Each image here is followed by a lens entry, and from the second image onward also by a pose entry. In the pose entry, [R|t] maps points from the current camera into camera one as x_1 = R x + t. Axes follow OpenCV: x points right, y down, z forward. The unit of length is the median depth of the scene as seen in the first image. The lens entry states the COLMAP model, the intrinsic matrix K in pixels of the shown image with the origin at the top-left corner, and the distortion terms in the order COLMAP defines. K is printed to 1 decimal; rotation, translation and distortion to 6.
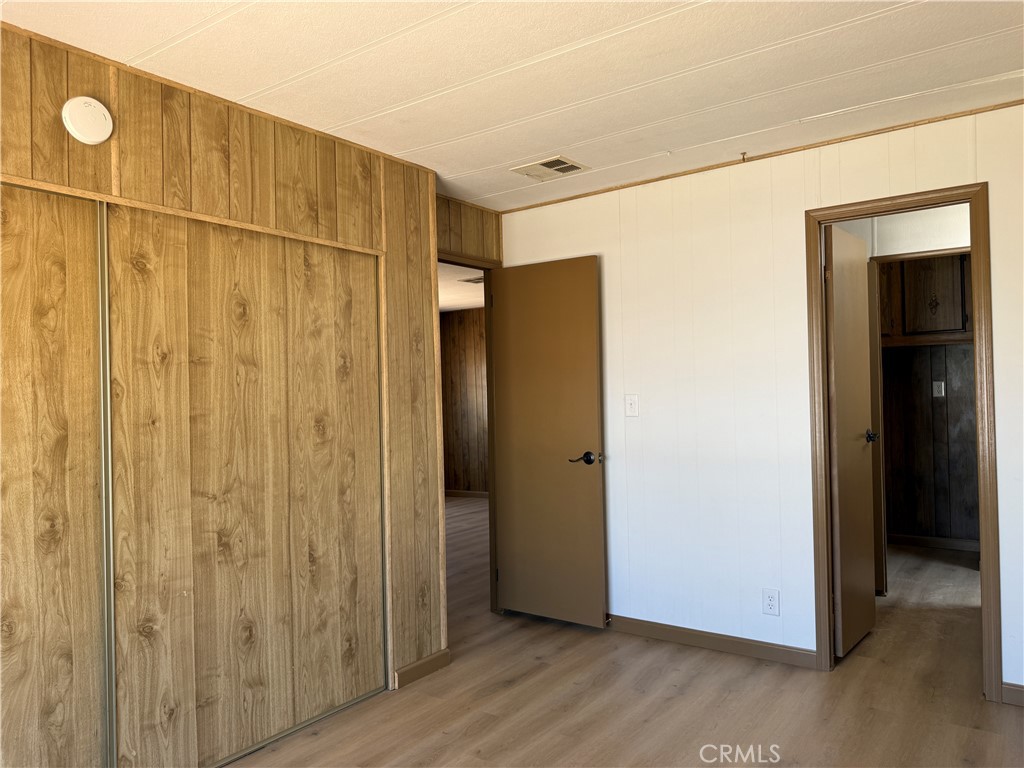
lens RADIAL K [[720.5, 0, 509.2], [0, 720.5, 388.2], [0, 0, 1]] dist [0.078603, -0.115350]
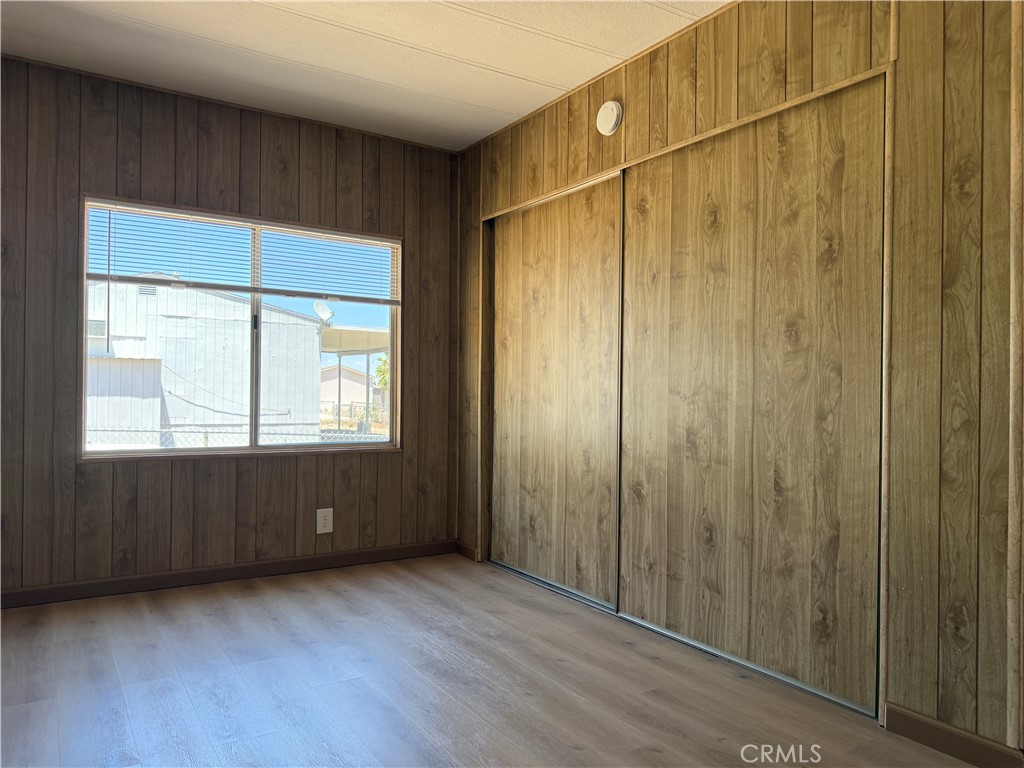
lens RADIAL K [[730.0, 0, 512.0], [0, 730.0, 384.0], [0, 0, 1]] dist [0.010705, -0.004818]
pose [[-0.359382, 0.016306, -0.933048, 0.678700], [0.011344, 0.999850, 0.013104, 0.106329], [0.933122, -0.005875, -0.359513, 1.089678]]
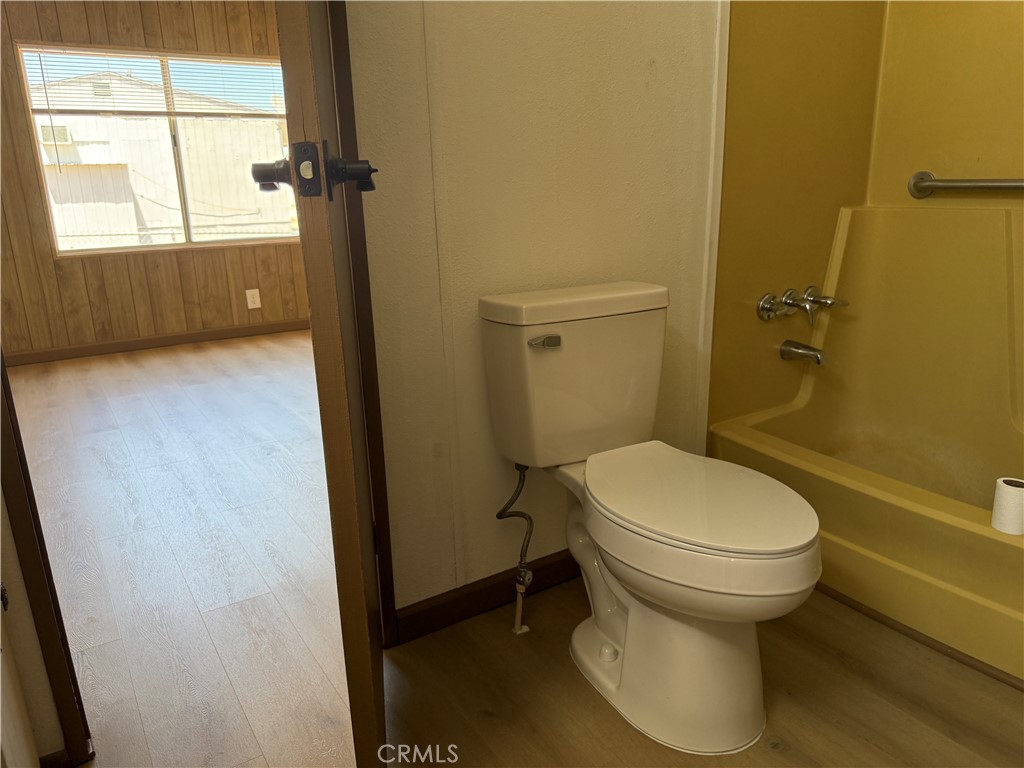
lens RADIAL K [[720.5, 0, 509.2], [0, 720.5, 388.2], [0, 0, 1]] dist [0.078603, -0.115350]
pose [[-0.354348, 0.291139, -0.888637, 1.000541], [0.044137, 0.954446, 0.295100, 0.083341], [0.934072, 0.065346, -0.351056, 1.552330]]
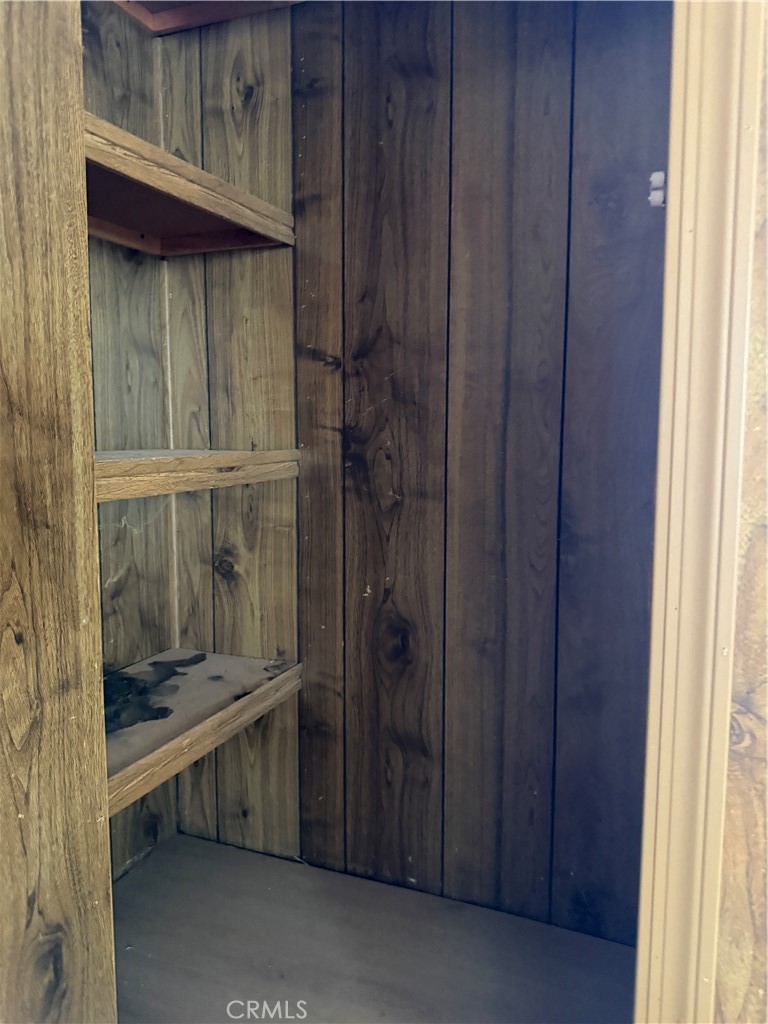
lens RADIAL K [[720.5, 0, 384.0], [0, 720.5, 512.0], [0, 0, 1]] dist [0.078603, -0.115350]
pose [[0.231809, 0.125410, -0.964643, 0.108886], [0.009399, 0.991320, 0.131137, 0.177809], [0.972716, -0.039465, 0.228618, 0.861148]]
